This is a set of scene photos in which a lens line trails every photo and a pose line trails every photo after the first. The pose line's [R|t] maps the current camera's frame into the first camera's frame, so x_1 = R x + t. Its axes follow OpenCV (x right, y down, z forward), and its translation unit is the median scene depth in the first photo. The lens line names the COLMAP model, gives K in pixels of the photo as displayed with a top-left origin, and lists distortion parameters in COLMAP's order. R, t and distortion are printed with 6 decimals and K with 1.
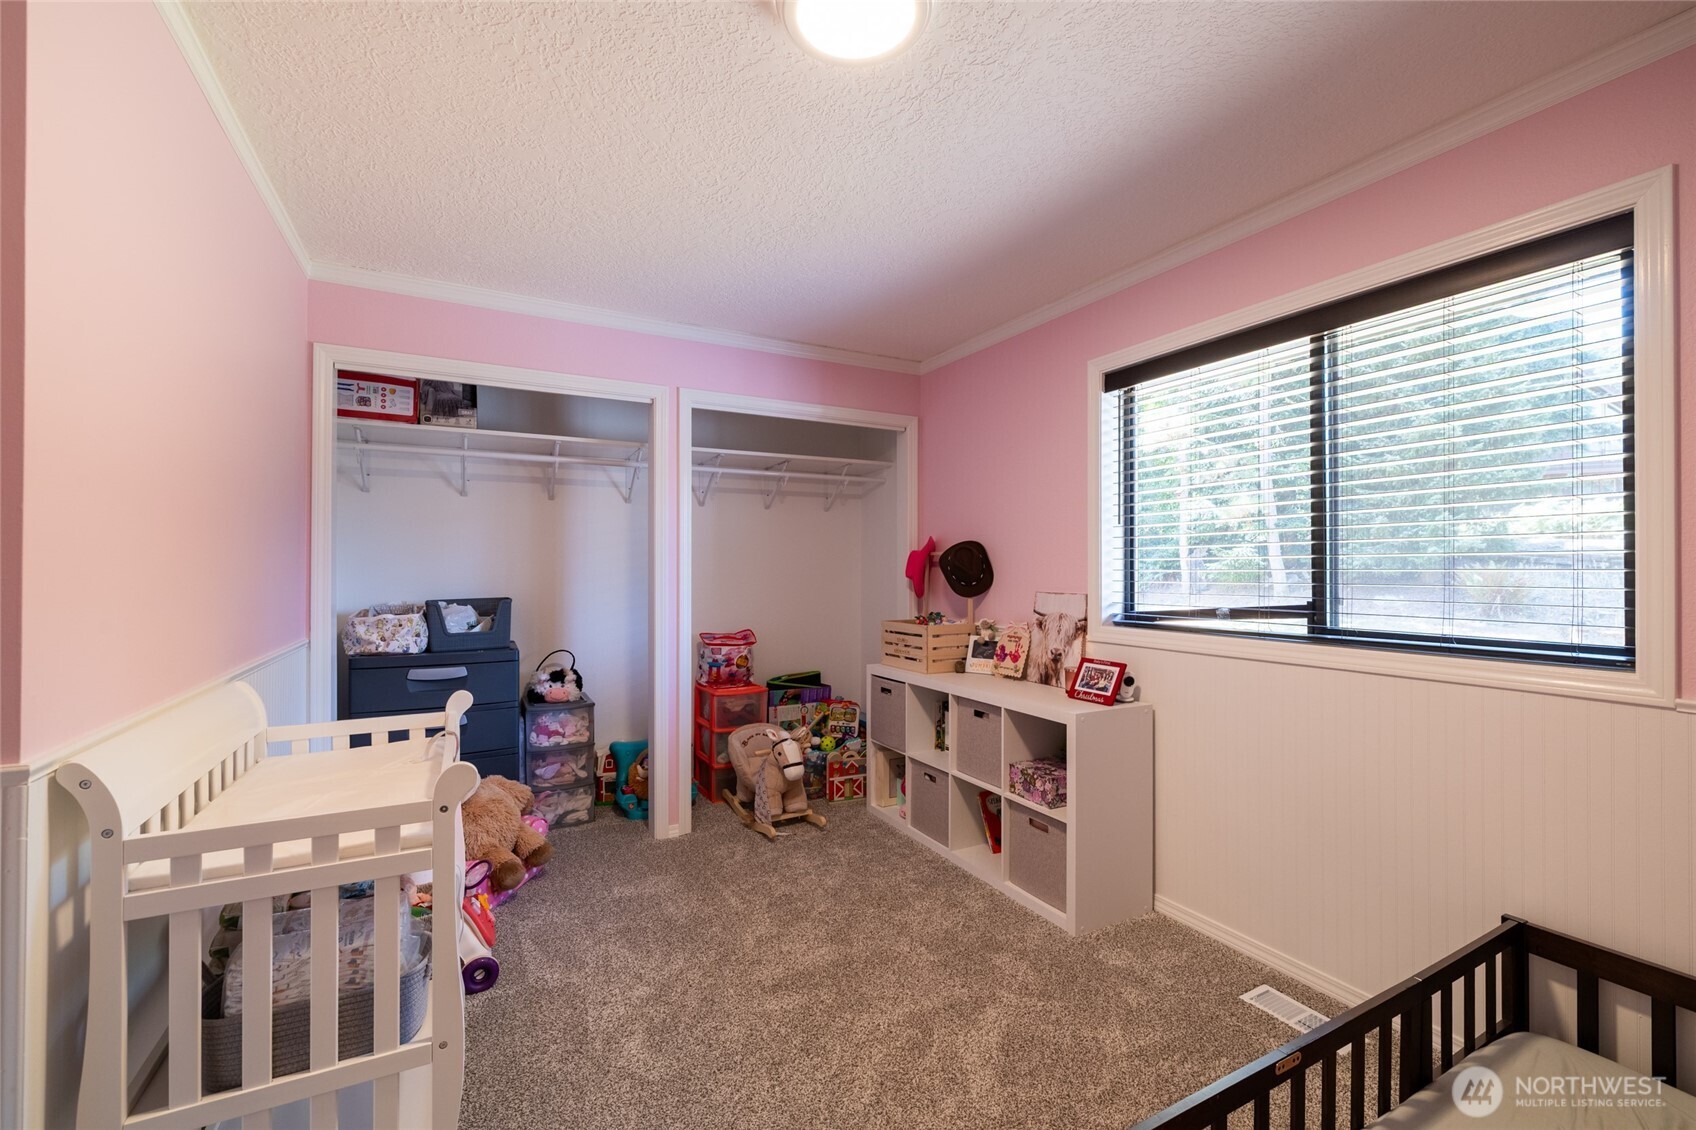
lens RADIAL K [[710.1, 0, 845.6], [0, 710.1, 564.7], [0, 0, 1]] dist [0.001537, -0.000800]
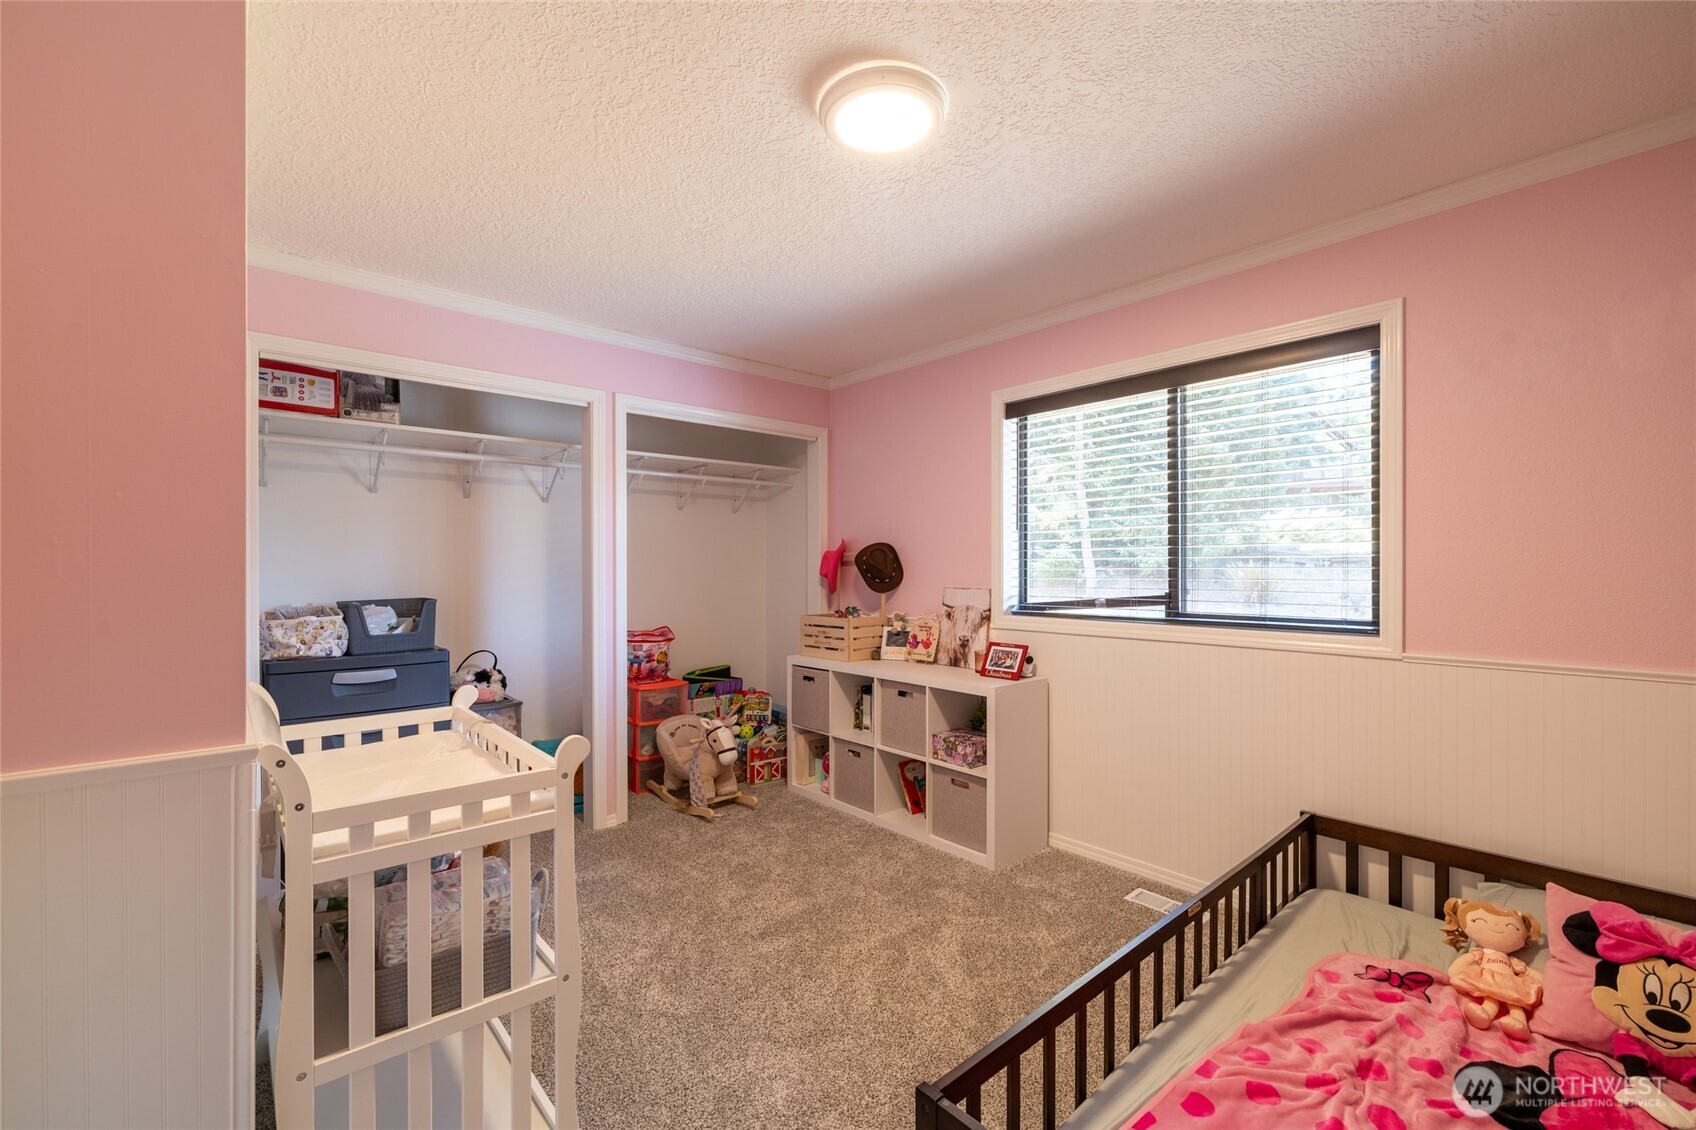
lens RADIAL K [[710.1, 0, 849.1], [0, 710.1, 568.8], [0, 0, 1]] dist [0.001537, -0.000800]
pose [[0.973265, -0.001875, 0.229679, -0.184740], [0.000104, 0.999970, 0.007720, -0.001516], [-0.229687, -0.007490, 0.973236, -0.113573]]
